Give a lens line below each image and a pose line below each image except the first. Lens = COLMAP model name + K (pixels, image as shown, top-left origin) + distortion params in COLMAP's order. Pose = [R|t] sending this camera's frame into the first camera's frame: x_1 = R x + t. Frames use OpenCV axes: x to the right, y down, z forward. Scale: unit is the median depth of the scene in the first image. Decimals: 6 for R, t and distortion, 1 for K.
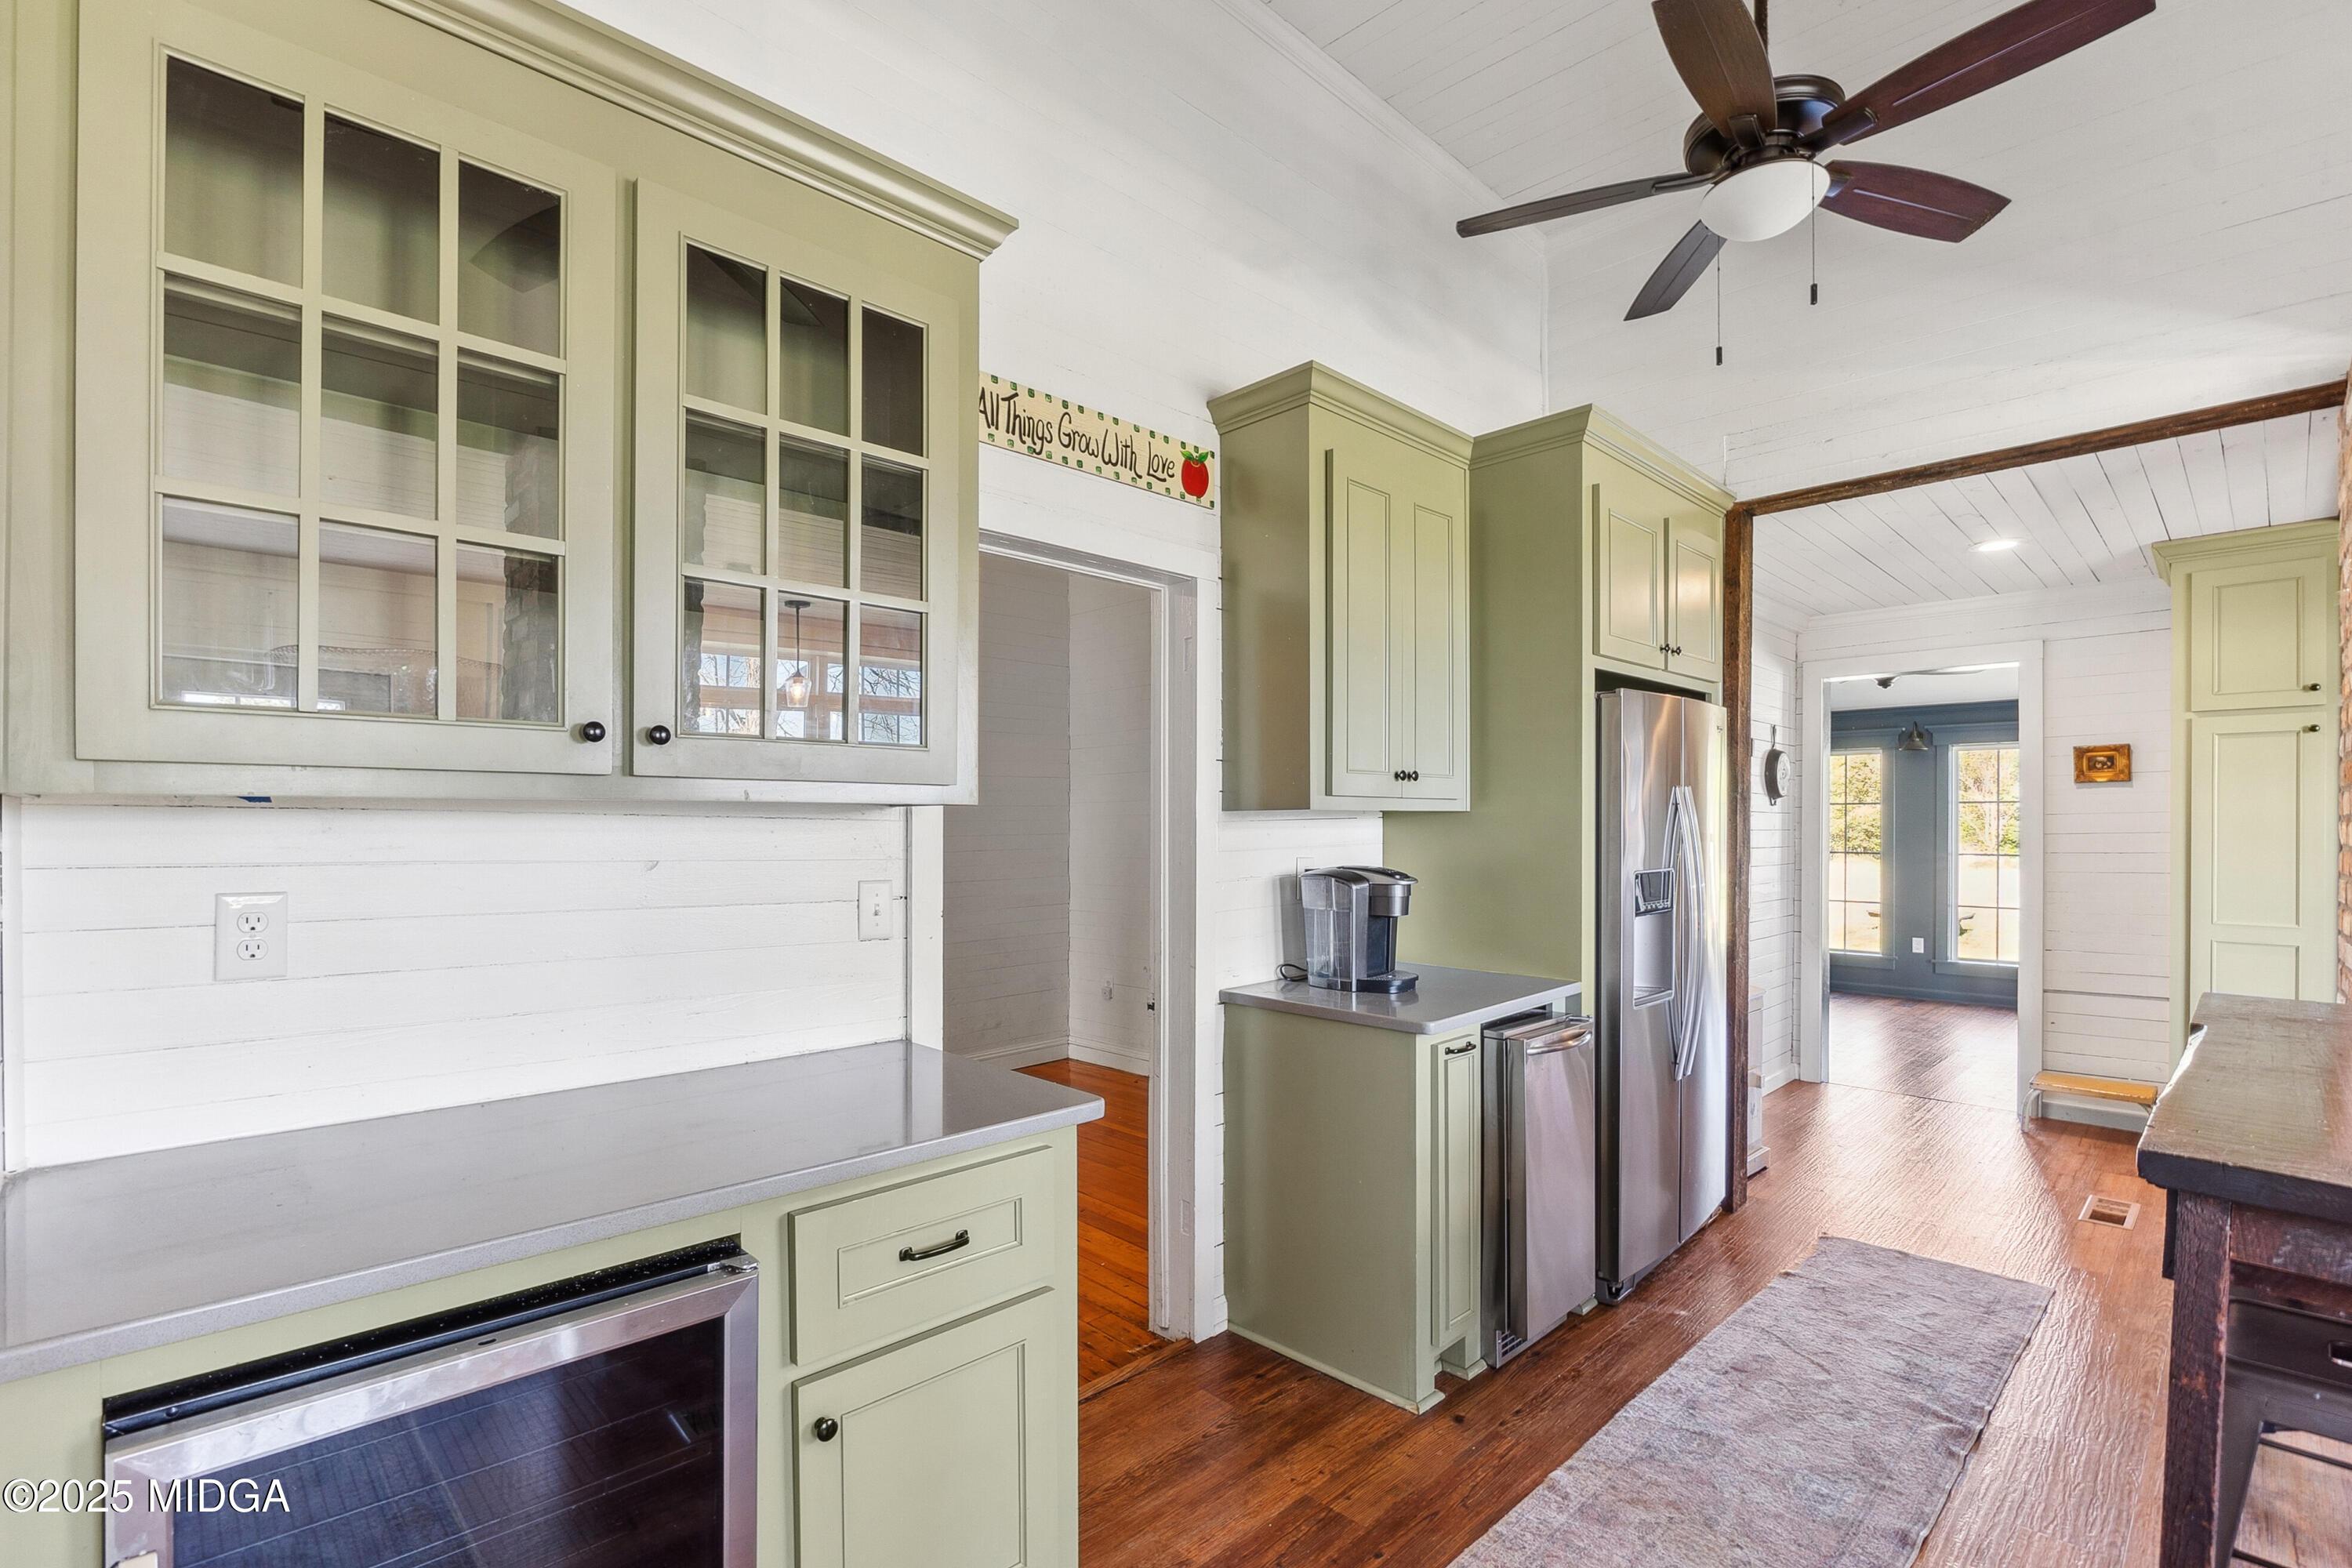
lens RADIAL K [[1090.2, 0, 1173.6], [0, 1090.2, 823.7], [0, 0, 1]] dist [0.002049, 0.000175]
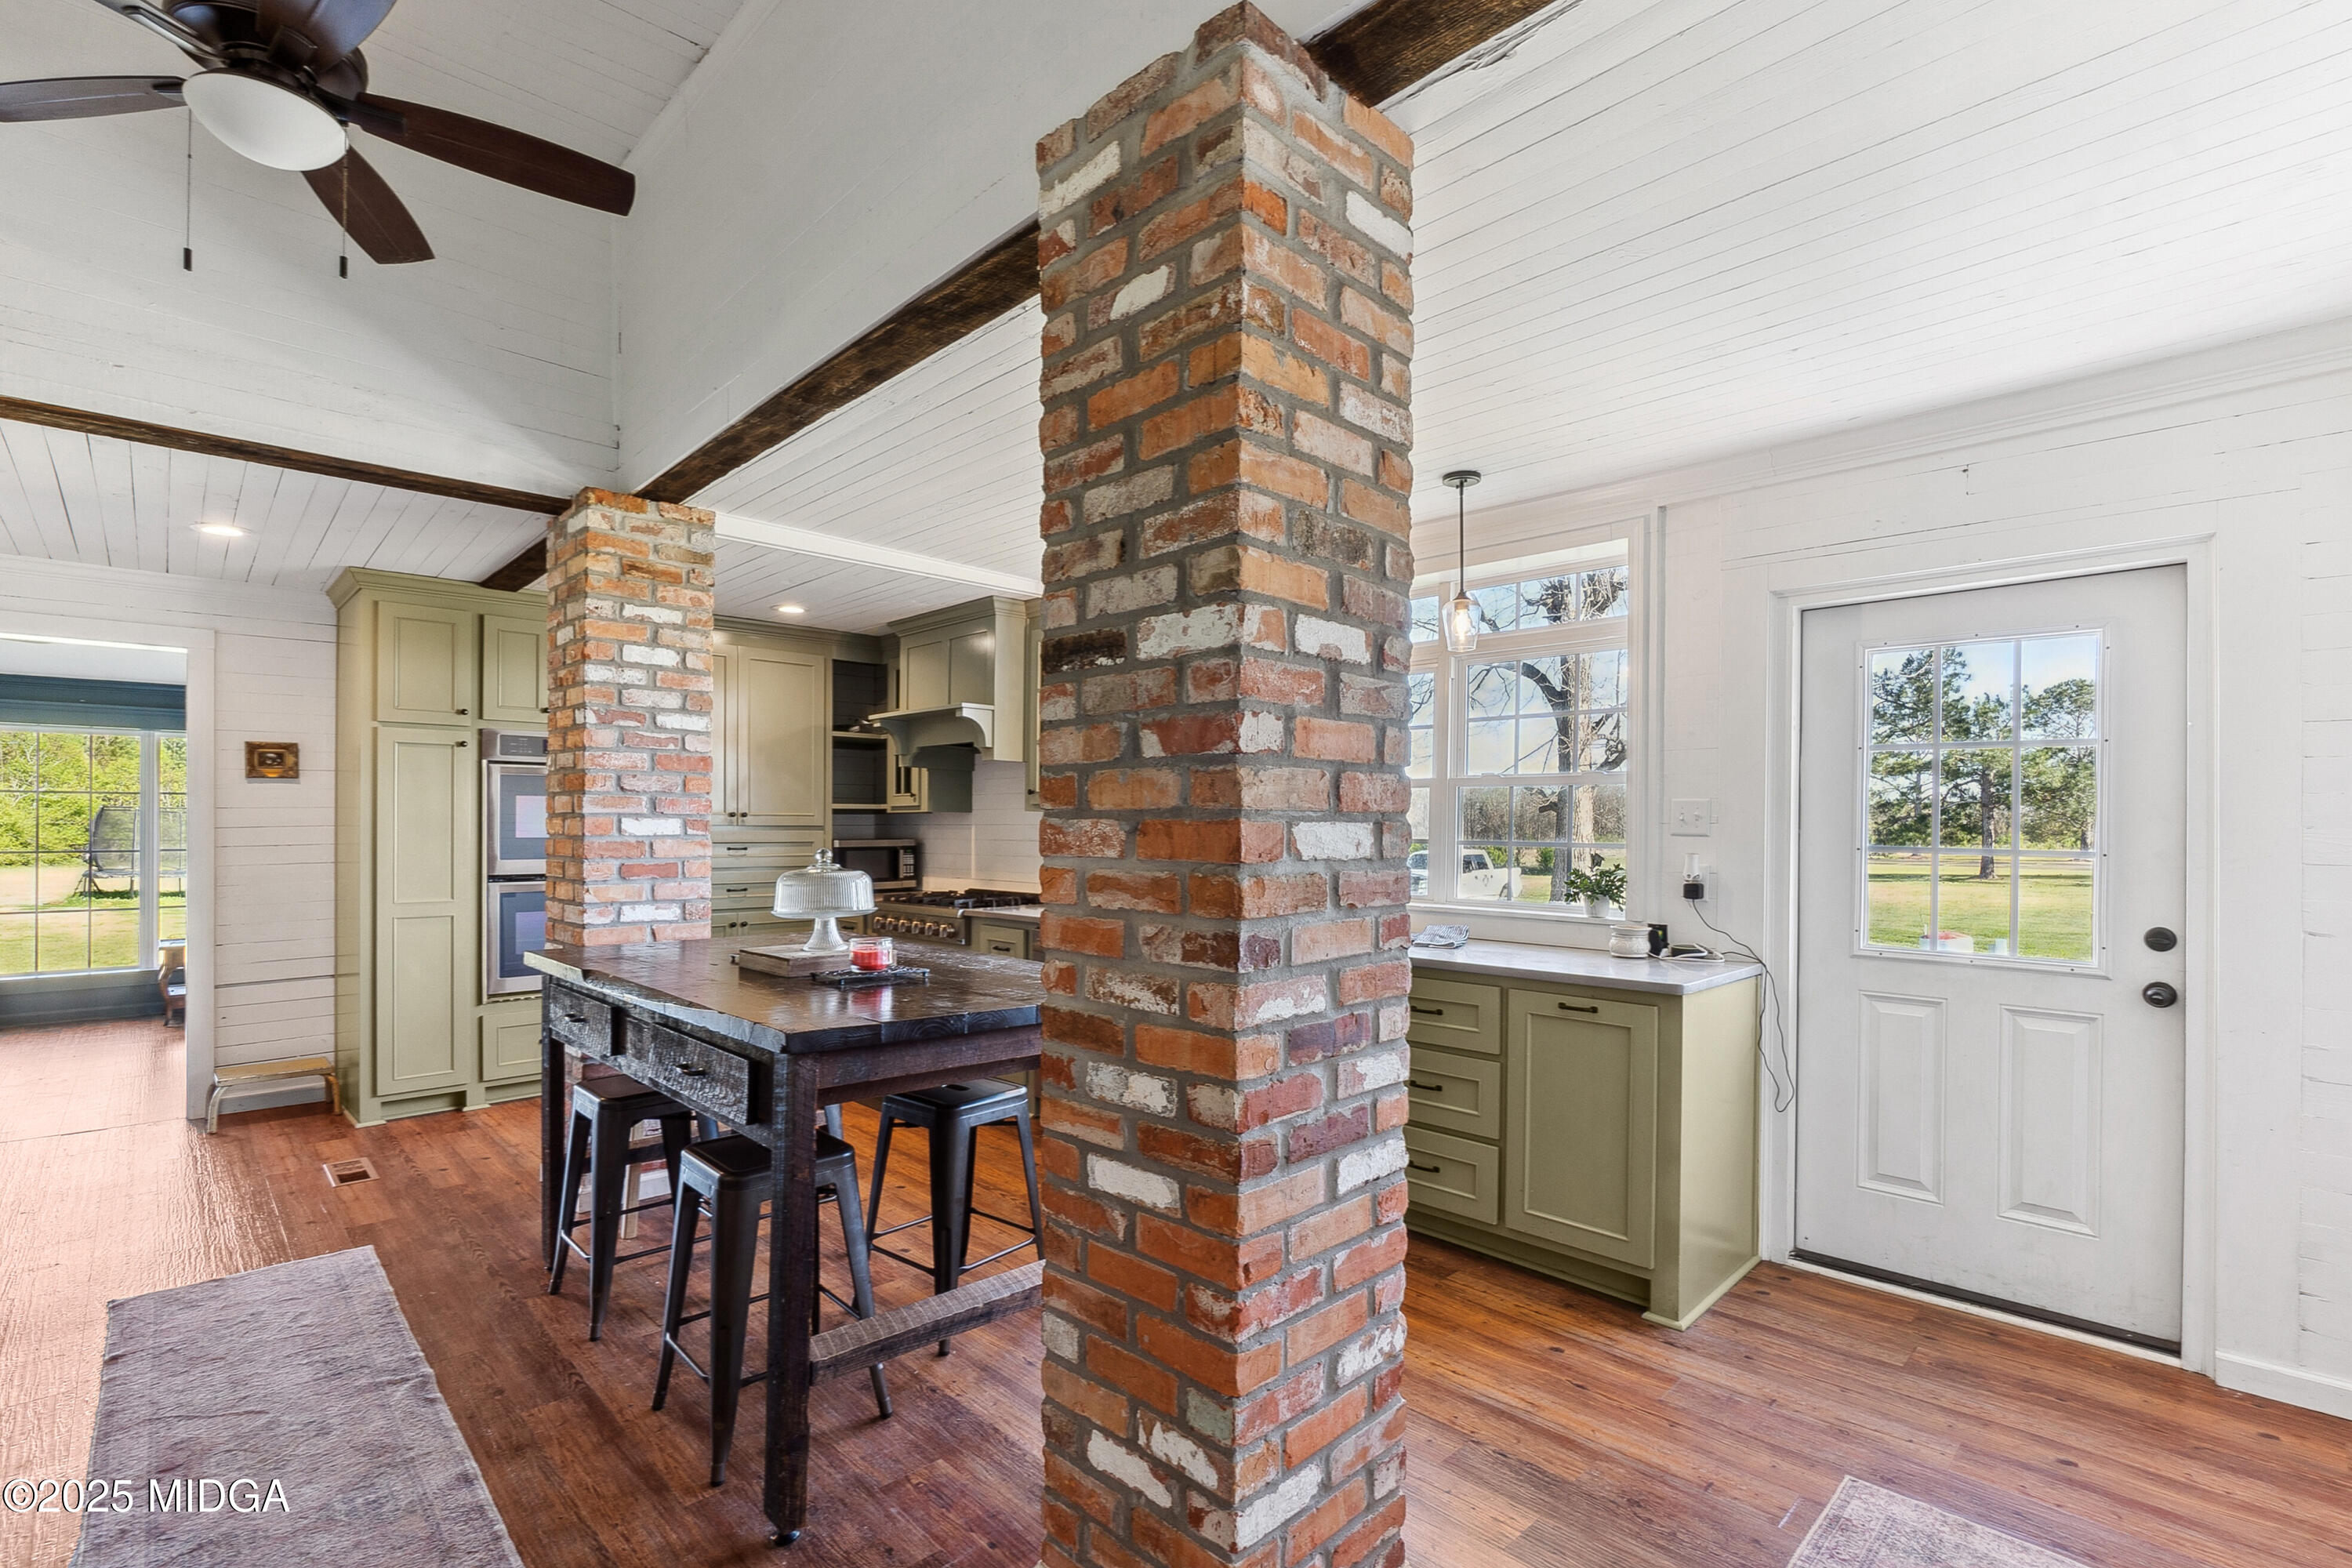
lens RADIAL K [[1065.6, 0, 1202.3], [0, 1065.6, 826.1], [0, 0, 1]] dist [-0.015012, -0.000518]
pose [[-0.009114, -0.004483, 0.999948, -0.310807], [-0.005612, 0.999974, 0.004432, -0.002827], [-0.999943, -0.005571, -0.009139, 0.230087]]
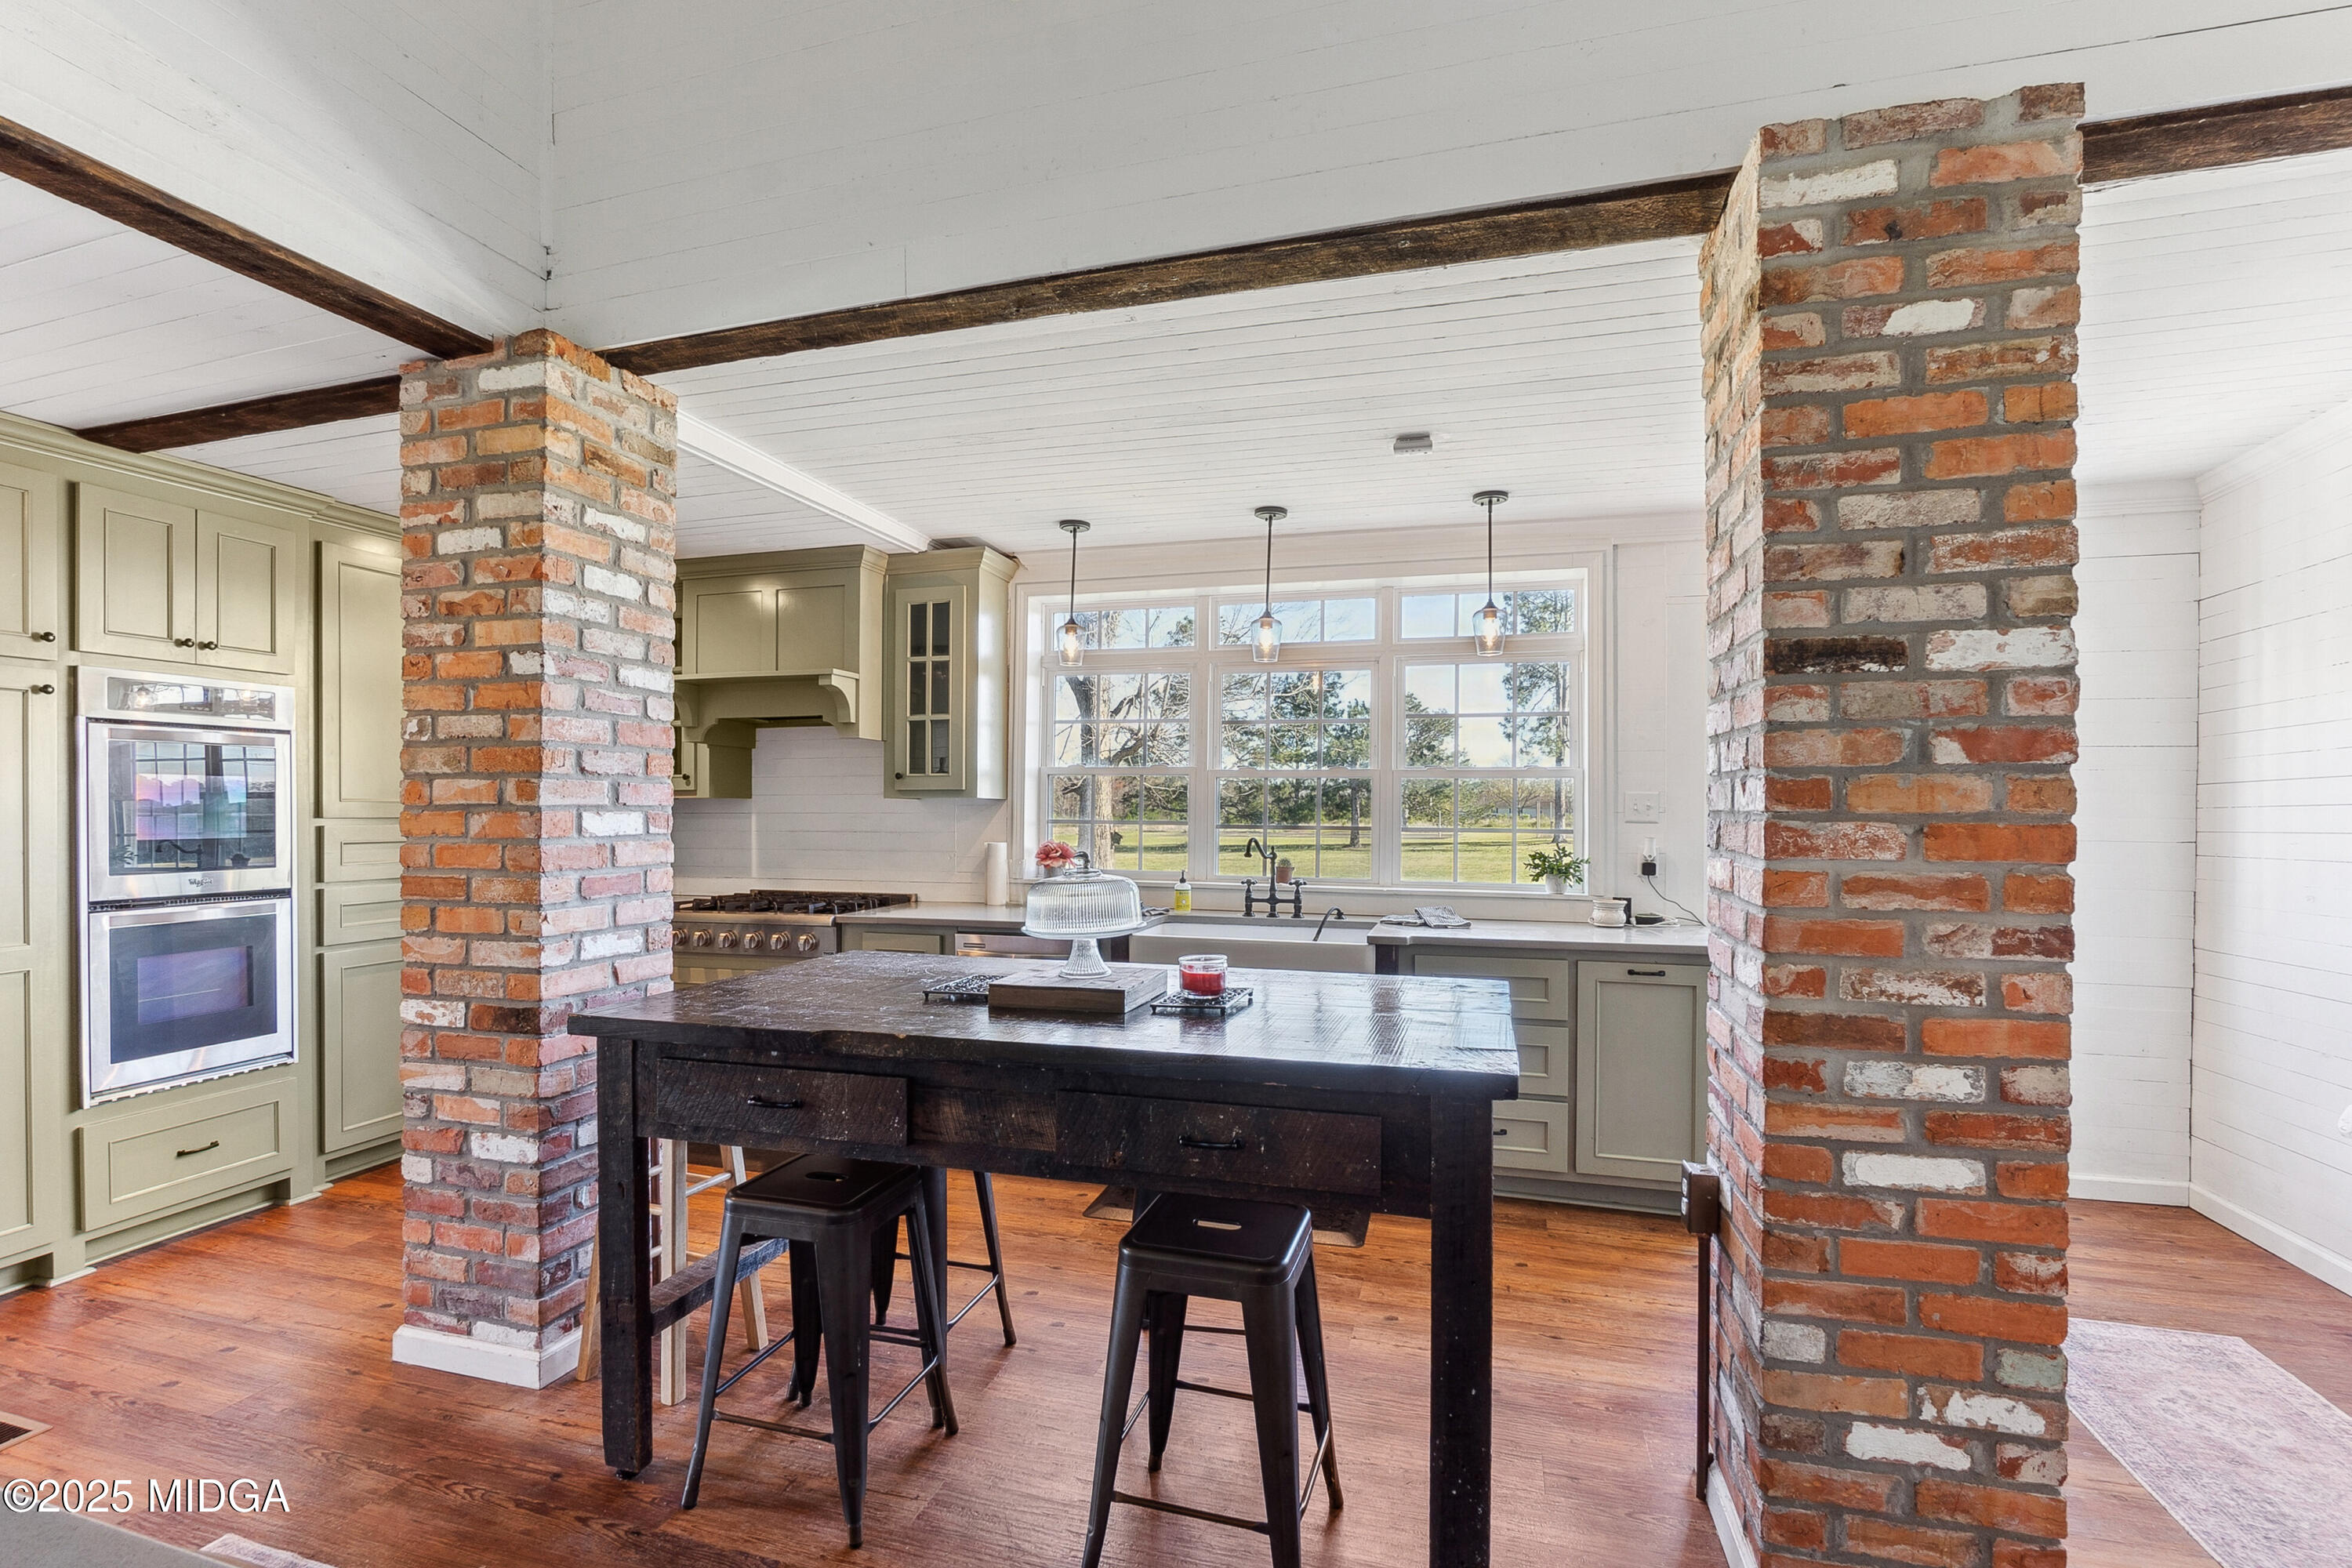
lens RADIAL K [[1046.1, 0, 1171.9], [0, 1046.1, 810.8], [0, 0, 1]] dist [-0.012174, 0.000436]
pose [[-0.491628, -0.008403, 0.870765, 0.009316], [-0.004789, 0.999964, 0.006946, -0.014077], [-0.870792, -0.000755, -0.491651, 1.031869]]
